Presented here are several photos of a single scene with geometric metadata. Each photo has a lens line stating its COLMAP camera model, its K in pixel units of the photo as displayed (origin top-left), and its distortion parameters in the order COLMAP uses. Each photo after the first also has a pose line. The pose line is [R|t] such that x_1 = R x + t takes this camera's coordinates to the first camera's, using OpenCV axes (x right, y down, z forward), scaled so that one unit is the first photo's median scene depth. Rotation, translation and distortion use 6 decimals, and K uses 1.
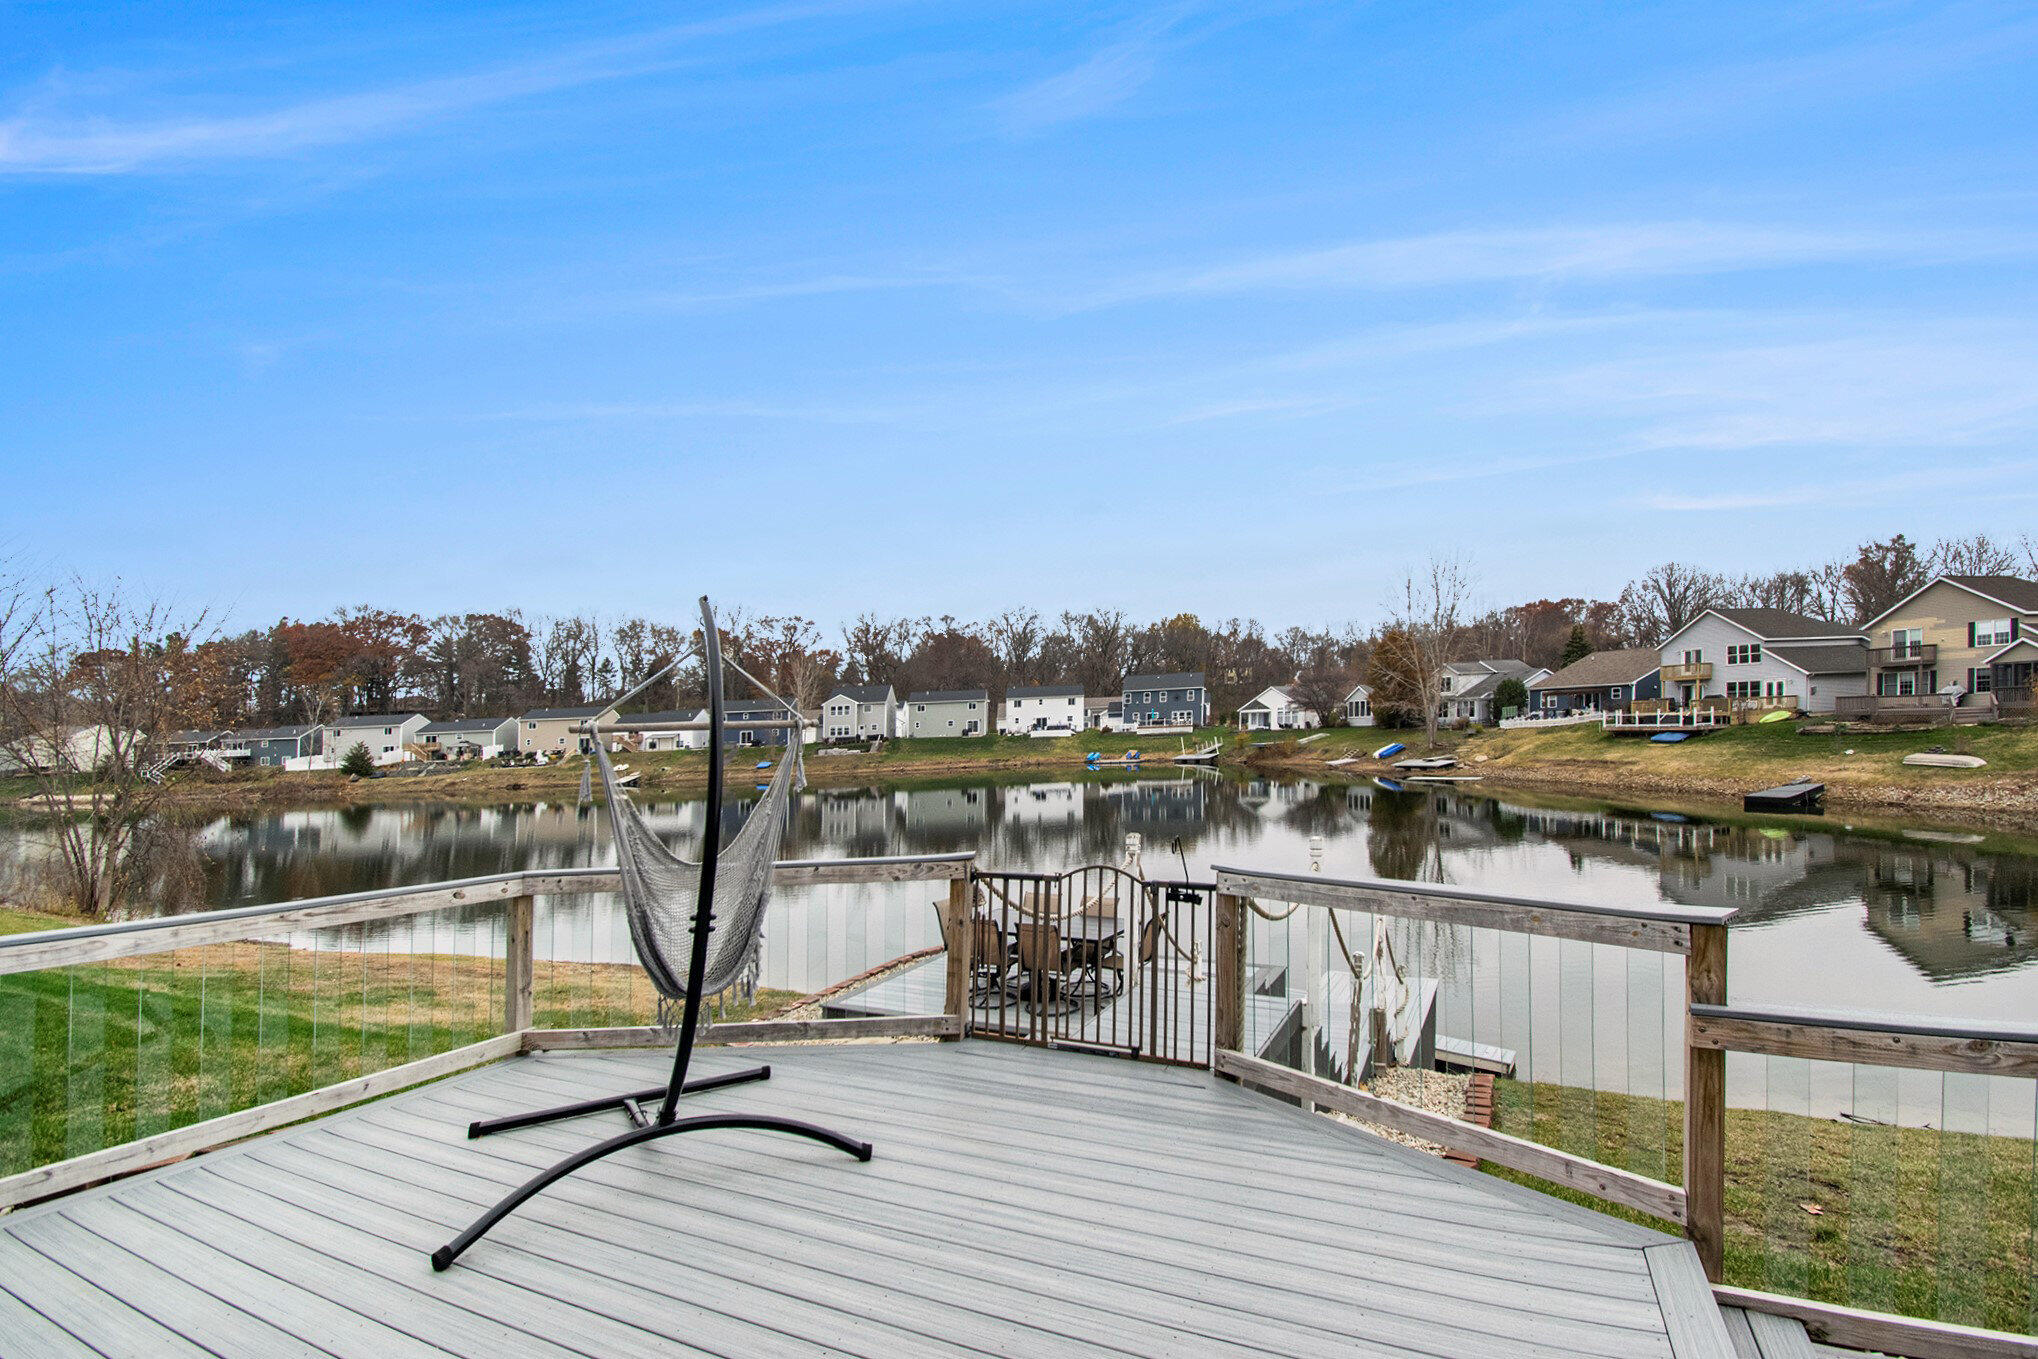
lens RADIAL K [[931.8, 0, 1018.4], [0, 931.8, 682.6], [0, 0, 1]] dist [-0.001070, -0.001816]
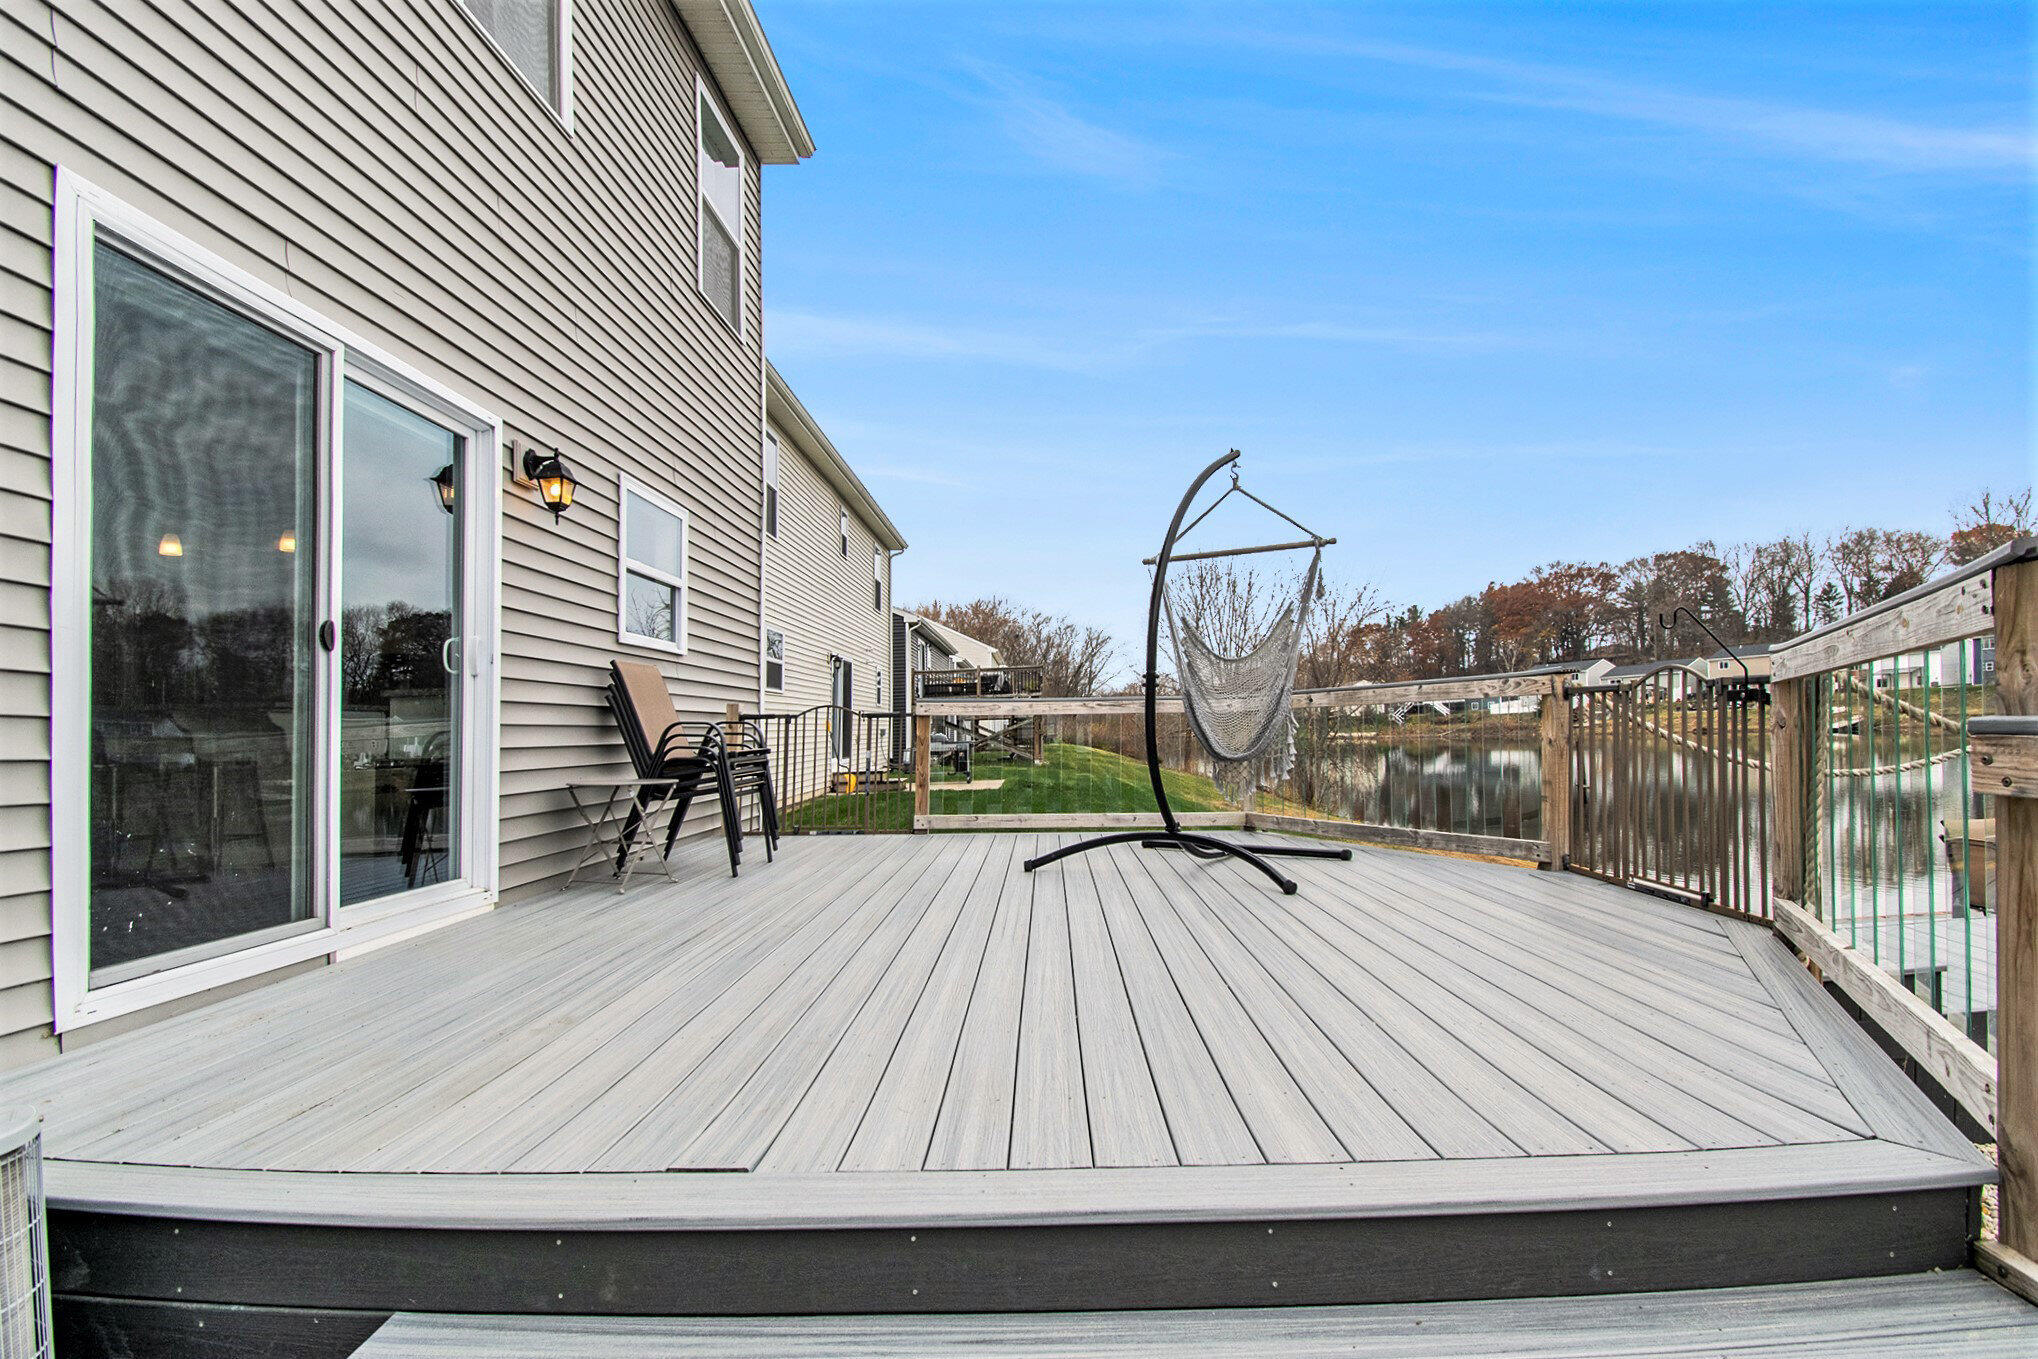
lens RADIAL K [[931.8, 0, 1026.5], [0, 931.8, 675.7], [0, 0, 1]] dist [-0.001070, -0.001816]
pose [[0.427634, -0.032403, -0.903371, 0.611113], [0.078322, 0.996927, 0.001317, 0.176507], [0.900553, -0.071317, 0.428858, 0.190310]]
